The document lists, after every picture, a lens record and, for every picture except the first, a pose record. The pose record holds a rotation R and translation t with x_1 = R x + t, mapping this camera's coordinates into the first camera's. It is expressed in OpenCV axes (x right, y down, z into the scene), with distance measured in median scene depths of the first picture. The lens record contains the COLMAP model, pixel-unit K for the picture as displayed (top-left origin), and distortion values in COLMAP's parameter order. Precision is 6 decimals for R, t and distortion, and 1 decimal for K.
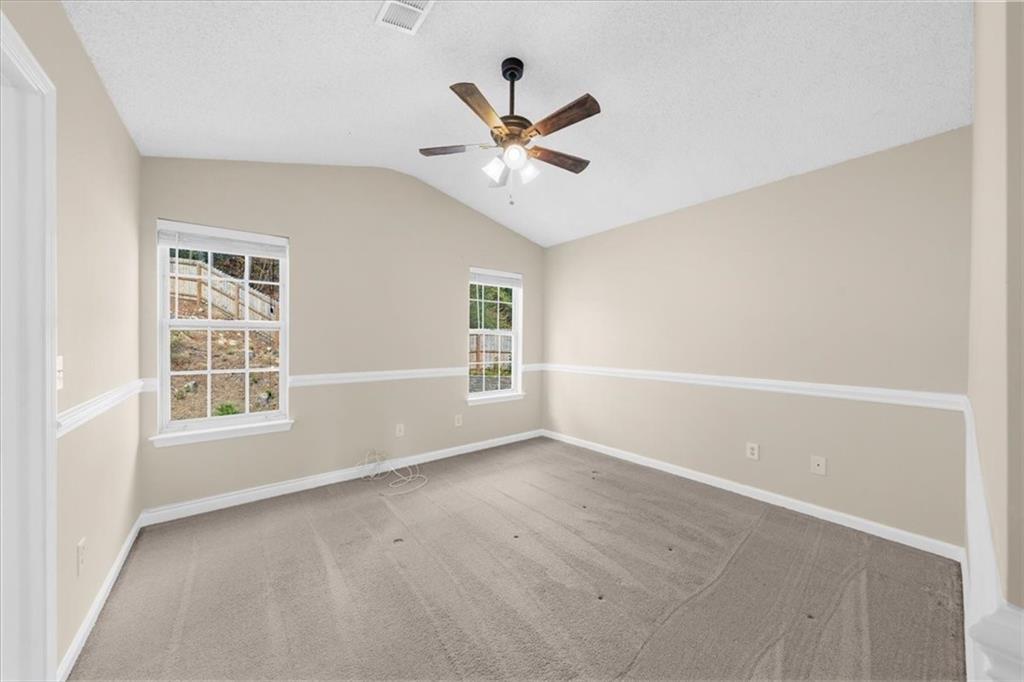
lens RADIAL K [[349.2, 0, 513.4], [0, 349.2, 341.2], [0, 0, 1]] dist [-0.002226, -0.000028]
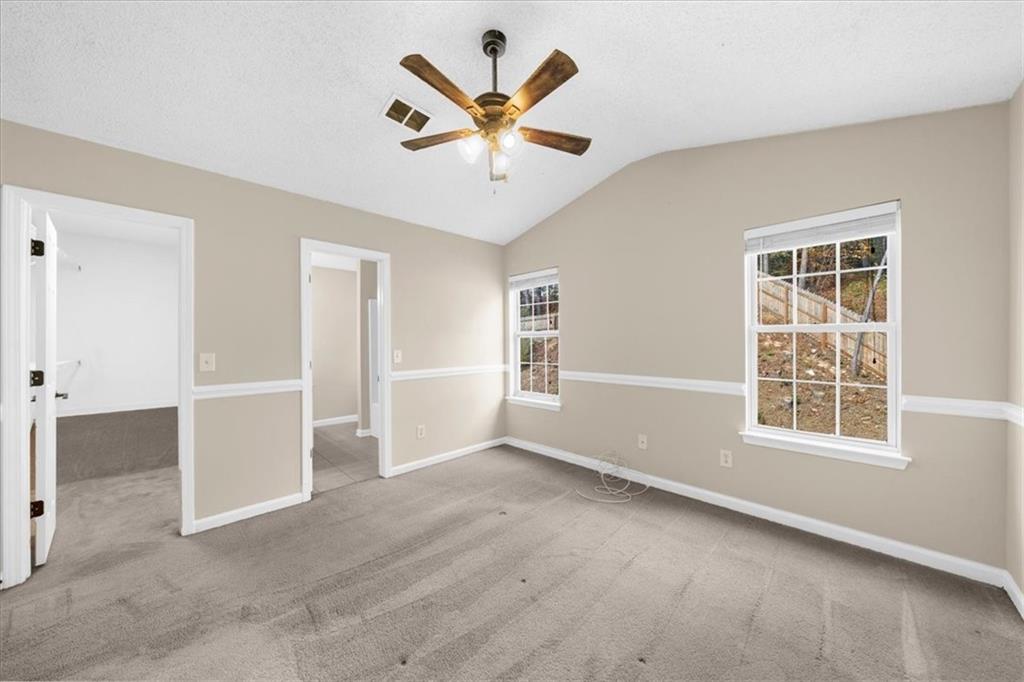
lens RADIAL K [[352.9, 0, 518.6], [0, 352.9, 342.2], [0, 0, 1]] dist [-0.004432, -0.000014]
pose [[0.123946, -0.002979, -0.992284, 0.466979], [0.001211, 0.999995, -0.002851, -0.001885], [0.992288, -0.000848, 0.123949, 0.487312]]
